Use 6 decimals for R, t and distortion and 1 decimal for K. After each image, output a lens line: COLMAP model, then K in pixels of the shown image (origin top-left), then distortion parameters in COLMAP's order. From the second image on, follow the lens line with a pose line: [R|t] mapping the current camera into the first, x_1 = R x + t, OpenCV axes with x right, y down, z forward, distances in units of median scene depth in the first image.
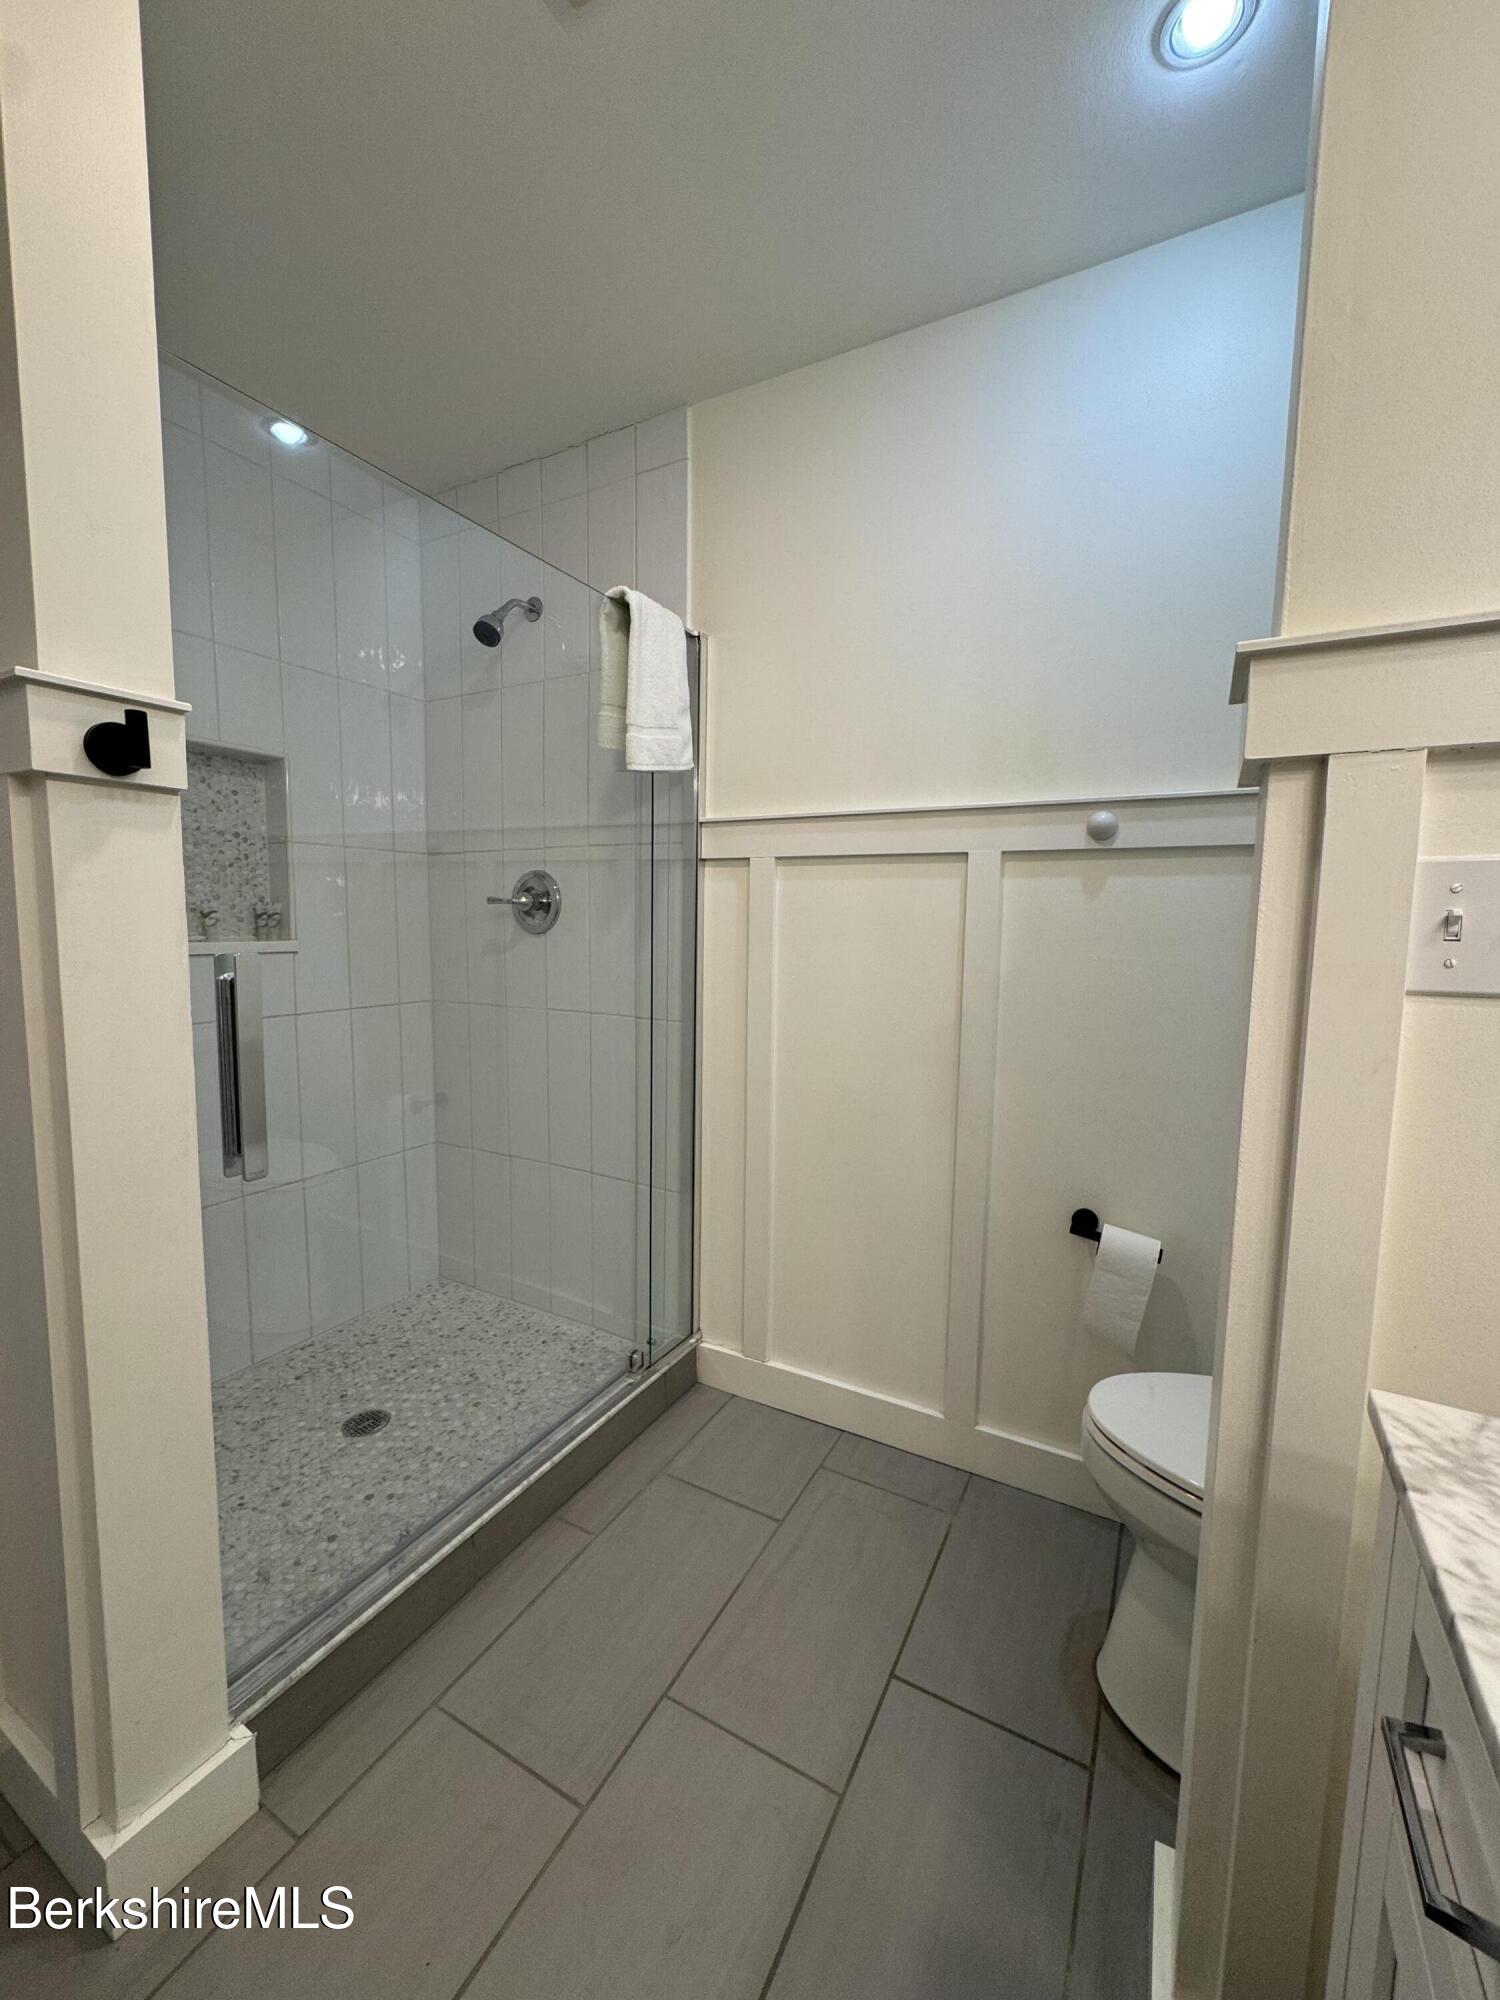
lens RADIAL K [[790.1, 0, 750.0], [0, 790.1, 1000.0], [0, 0, 1]] dist [-0.005458, -0.004804]
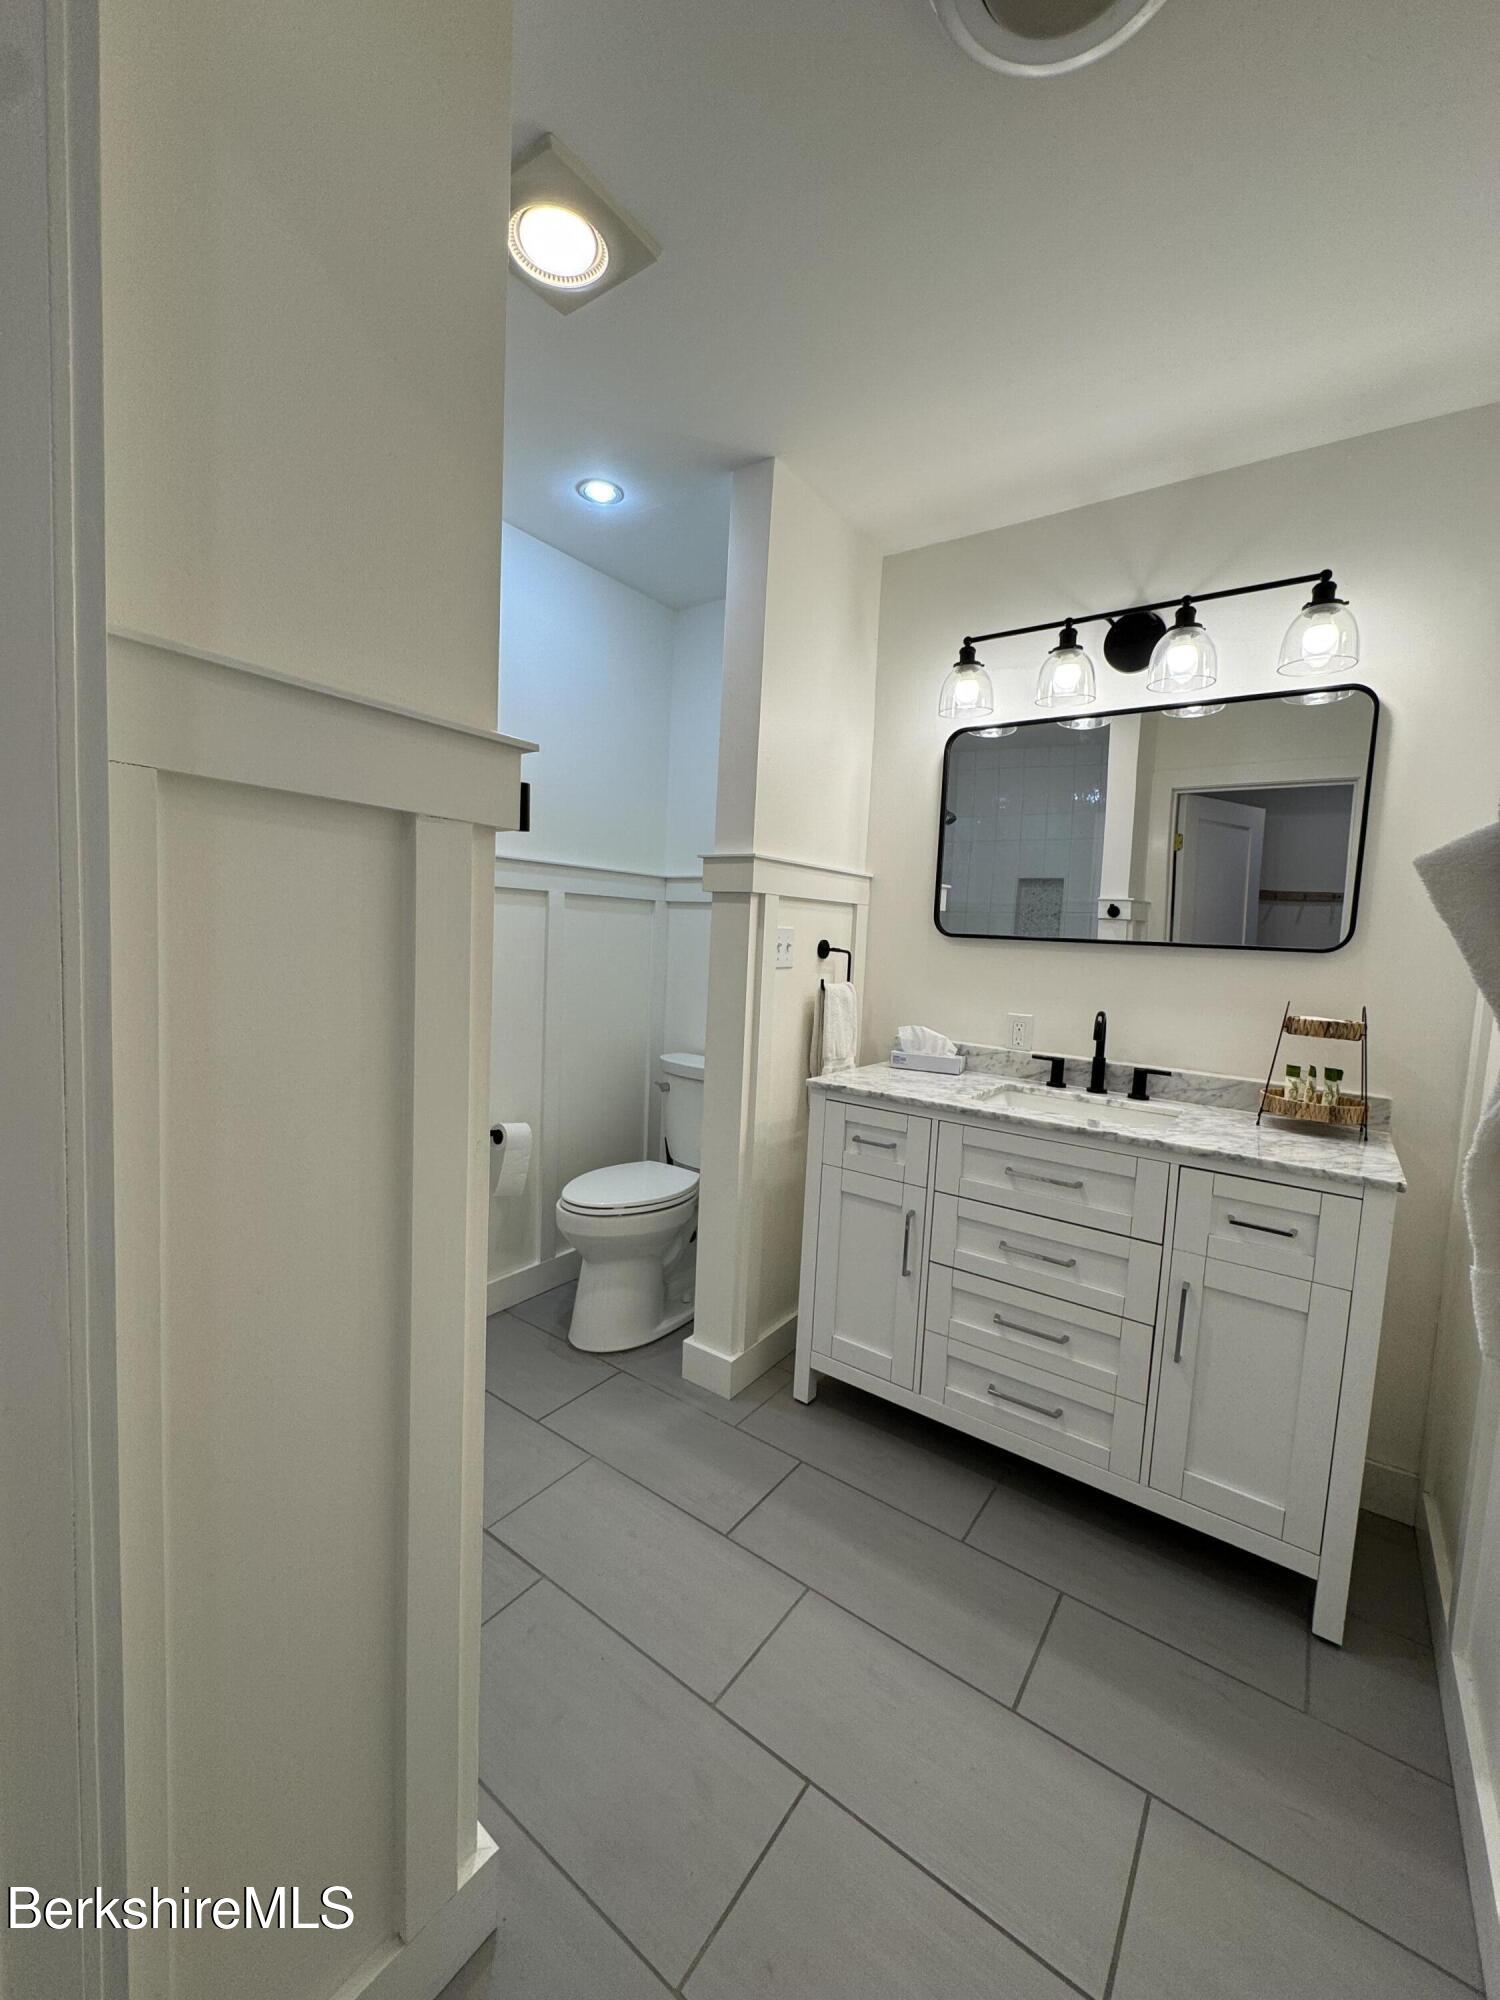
lens RADIAL K [[790.1, 0, 750.0], [0, 790.1, 1000.0], [0, 0, 1]] dist [-0.005458, -0.004804]
pose [[0.125896, -0.061787, 0.990117, -1.319346], [0.043294, 0.997450, 0.056739, -0.038217], [-0.991098, 0.035723, 0.128250, 0.384570]]
